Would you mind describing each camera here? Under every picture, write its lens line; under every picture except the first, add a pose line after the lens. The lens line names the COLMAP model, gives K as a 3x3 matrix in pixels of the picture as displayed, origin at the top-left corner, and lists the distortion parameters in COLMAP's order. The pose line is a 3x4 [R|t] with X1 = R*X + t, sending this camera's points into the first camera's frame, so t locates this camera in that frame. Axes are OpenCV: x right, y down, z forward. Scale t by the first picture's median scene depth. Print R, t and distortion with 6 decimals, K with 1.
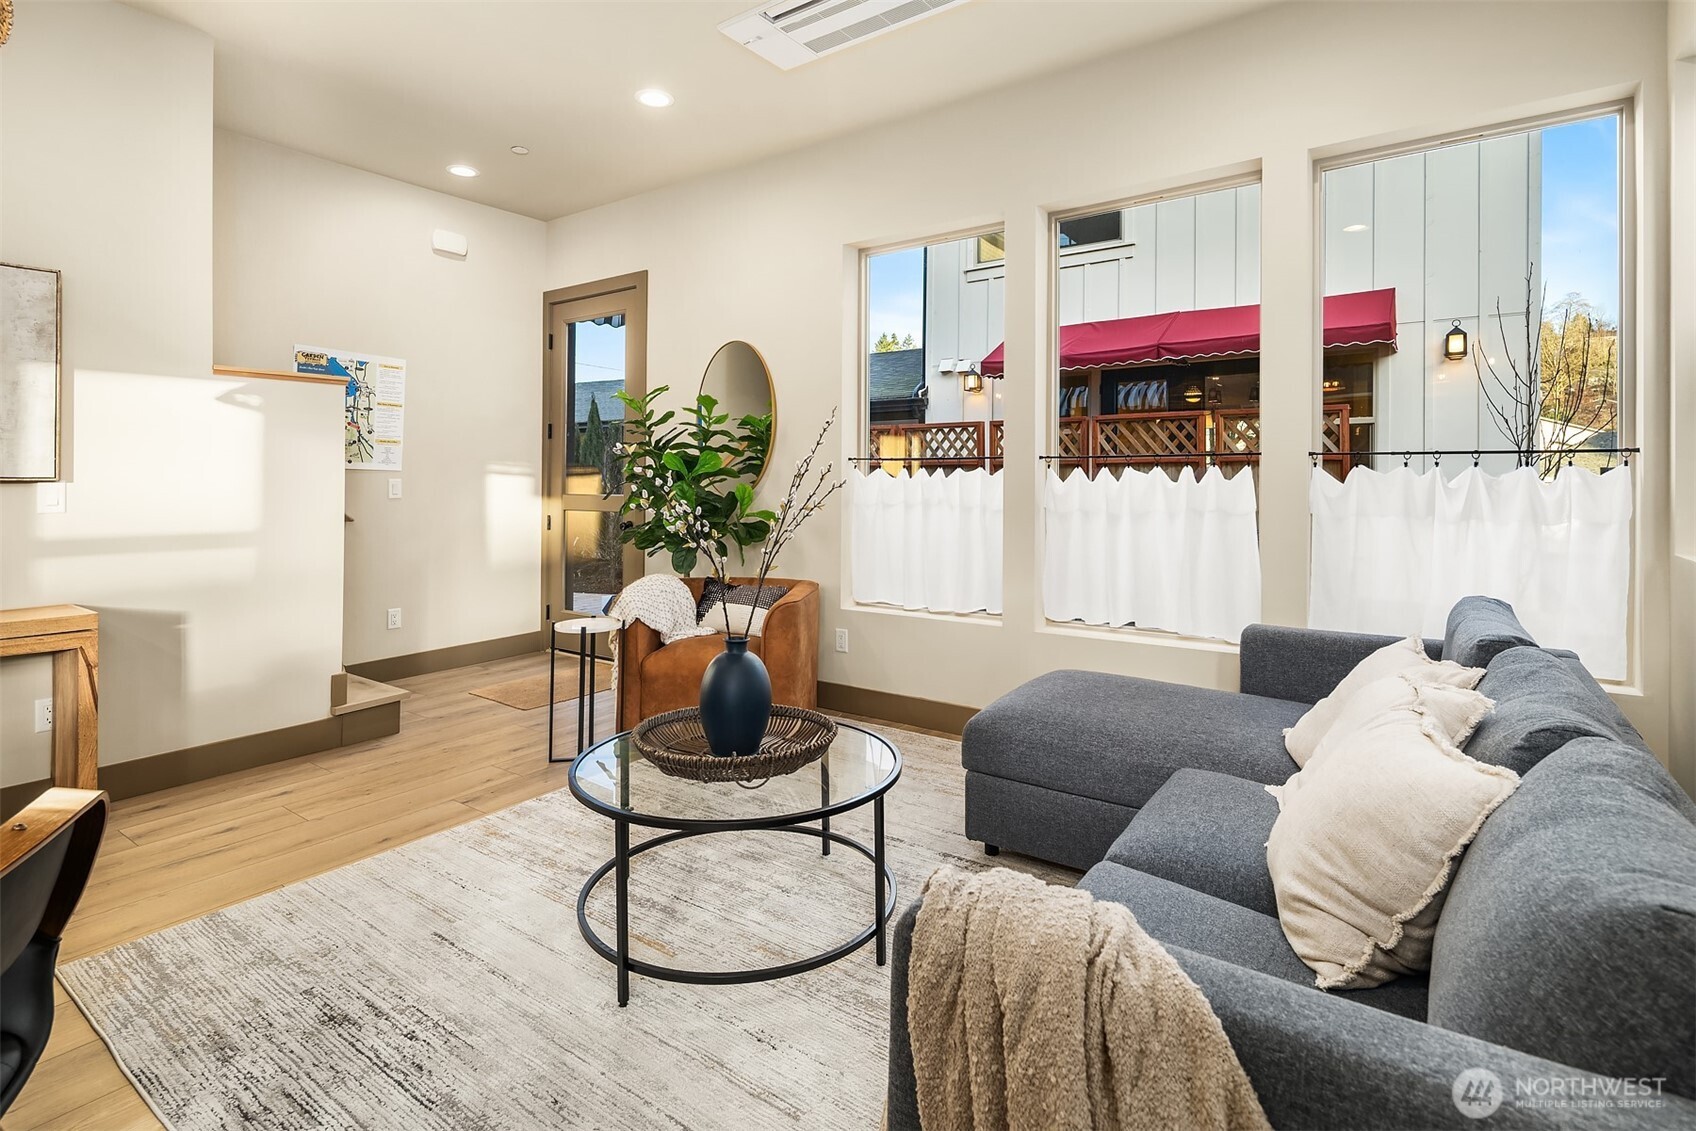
lens RADIAL K [[824.0, 0, 857.4], [0, 824.0, 484.7], [0, 0, 1]] dist [-0.000055, -0.000305]
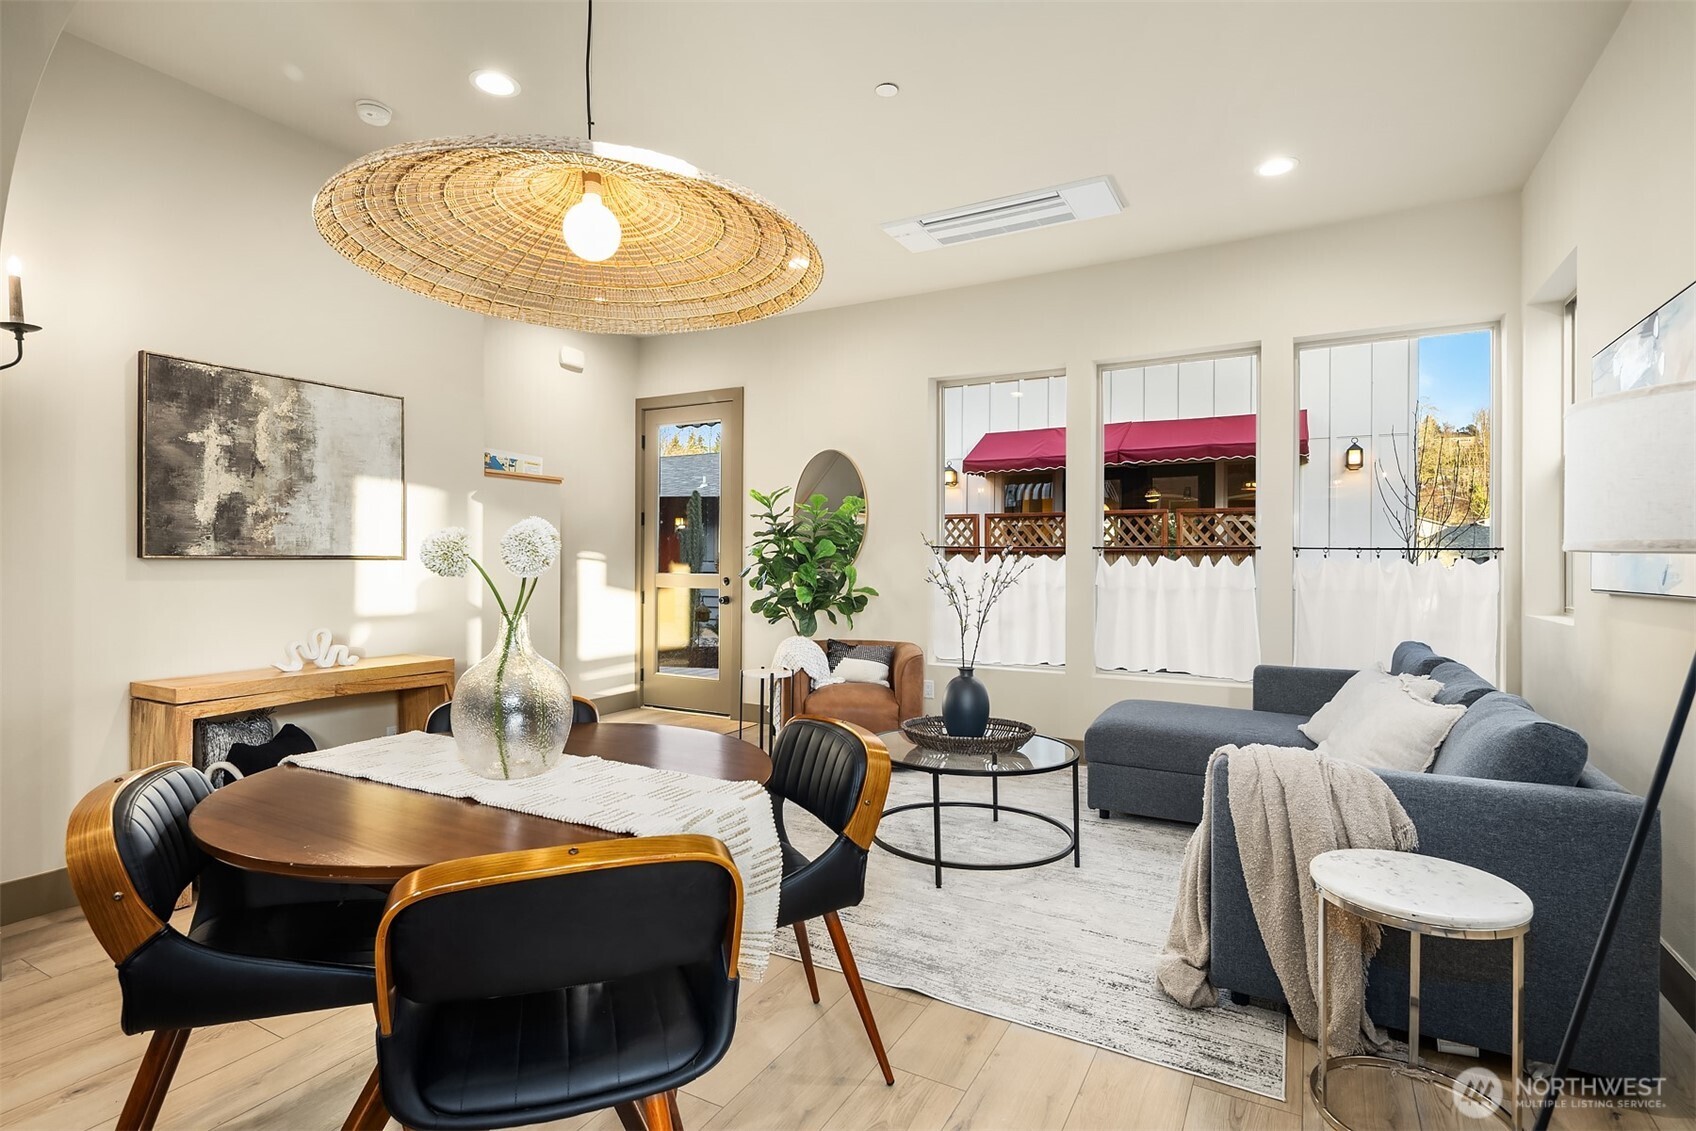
lens RADIAL K [[830.0, 0, 848.0], [0, 830.0, 565.5], [0, 0, 1]] dist [-0.000360, -0.000698]
pose [[0.993938, 0.008772, 0.109595, -0.339774], [-0.008436, 0.999958, -0.003529, 0.003868], [-0.109621, 0.002583, 0.993970, -0.316622]]
